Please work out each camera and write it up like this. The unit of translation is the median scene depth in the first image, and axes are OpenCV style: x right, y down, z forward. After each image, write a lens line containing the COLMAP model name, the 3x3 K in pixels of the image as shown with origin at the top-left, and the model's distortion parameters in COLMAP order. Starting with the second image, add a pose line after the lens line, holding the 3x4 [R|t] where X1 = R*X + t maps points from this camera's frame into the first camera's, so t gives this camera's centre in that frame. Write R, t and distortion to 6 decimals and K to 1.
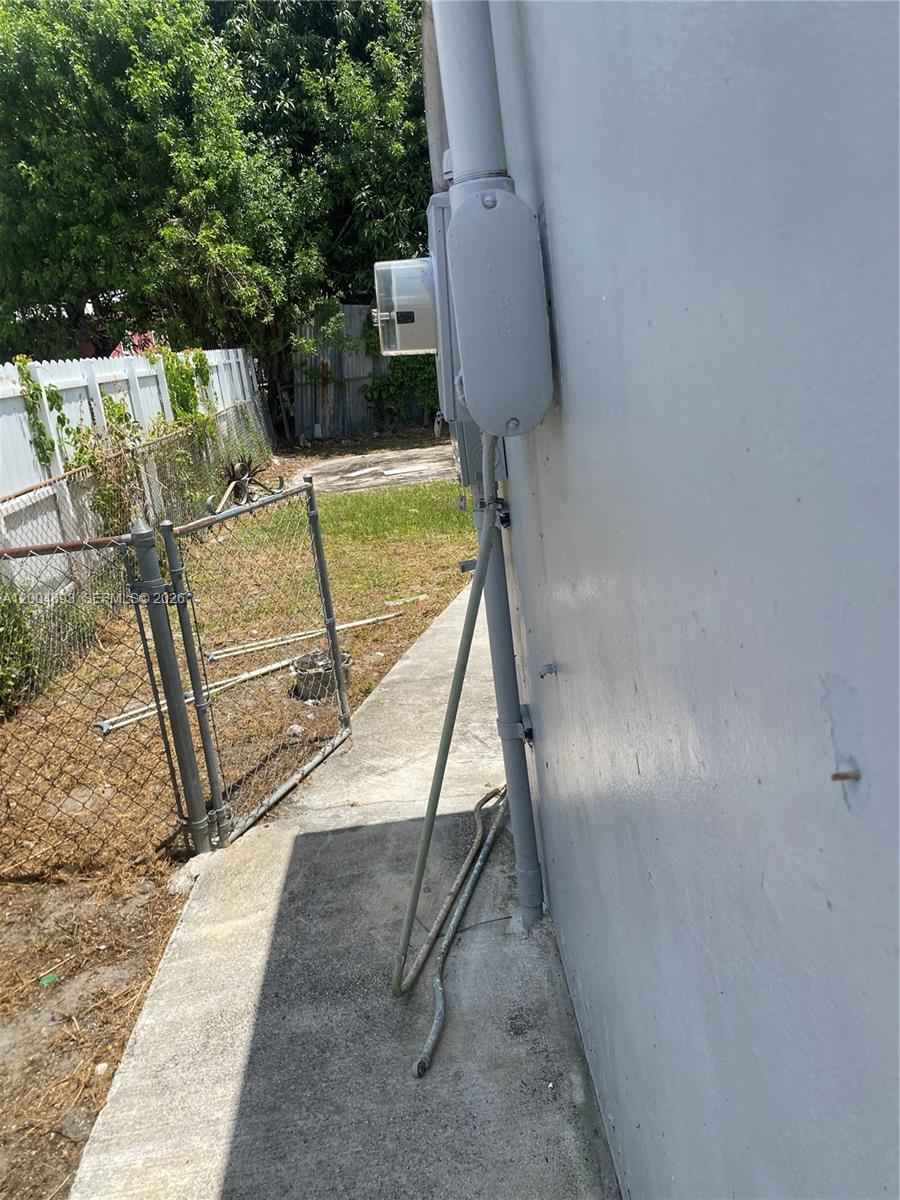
lens RADIAL K [[916.3, 0, 446.6], [0, 916.3, 597.5], [0, 0, 1]] dist [-0.009415, -0.003208]
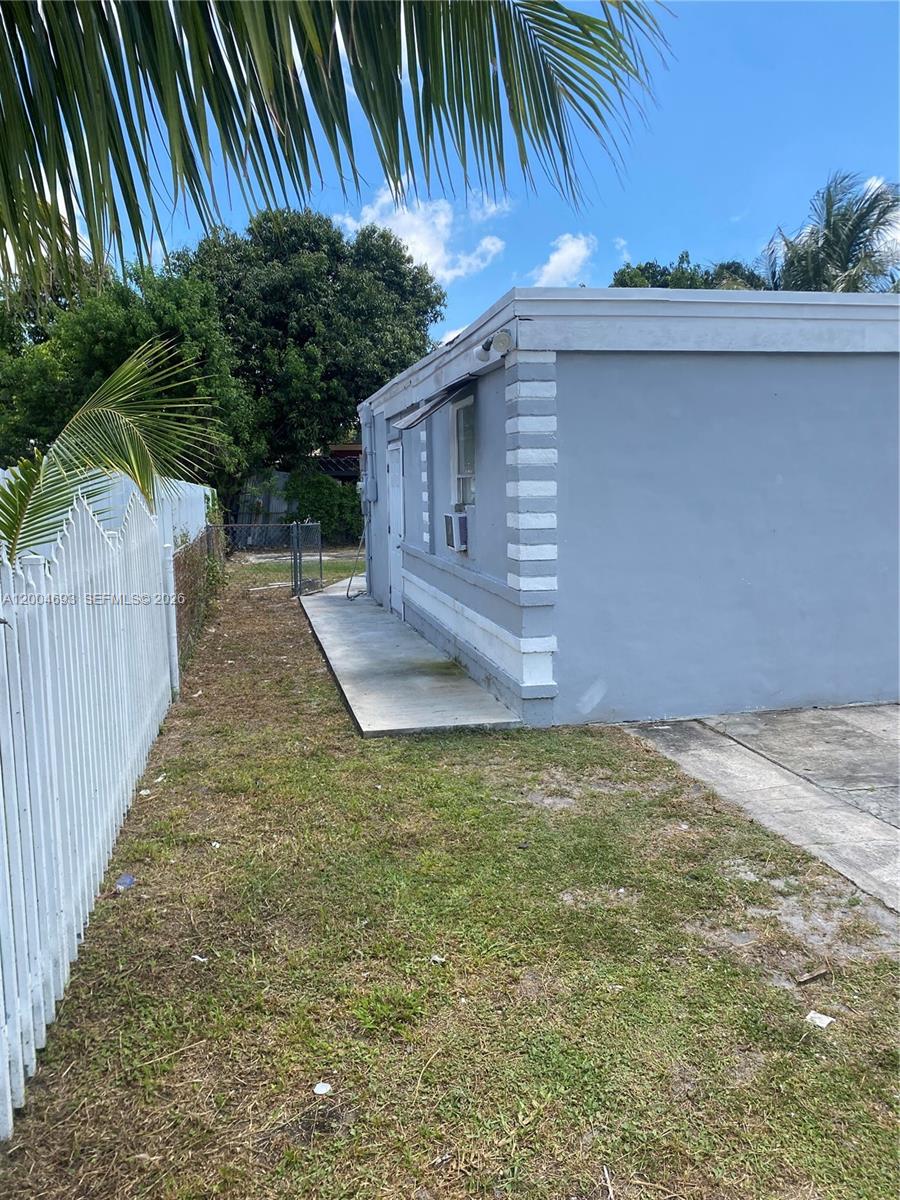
lens RADIAL K [[916.3, 0, 450.1], [0, 916.3, 602.3], [0, 0, 1]] dist [-0.009415, -0.003208]
pose [[0.982093, 0.082187, 0.169525, -0.065203], [-0.051965, 0.983095, -0.175568, 0.238560], [-0.181089, 0.163615, 0.969761, -0.788278]]
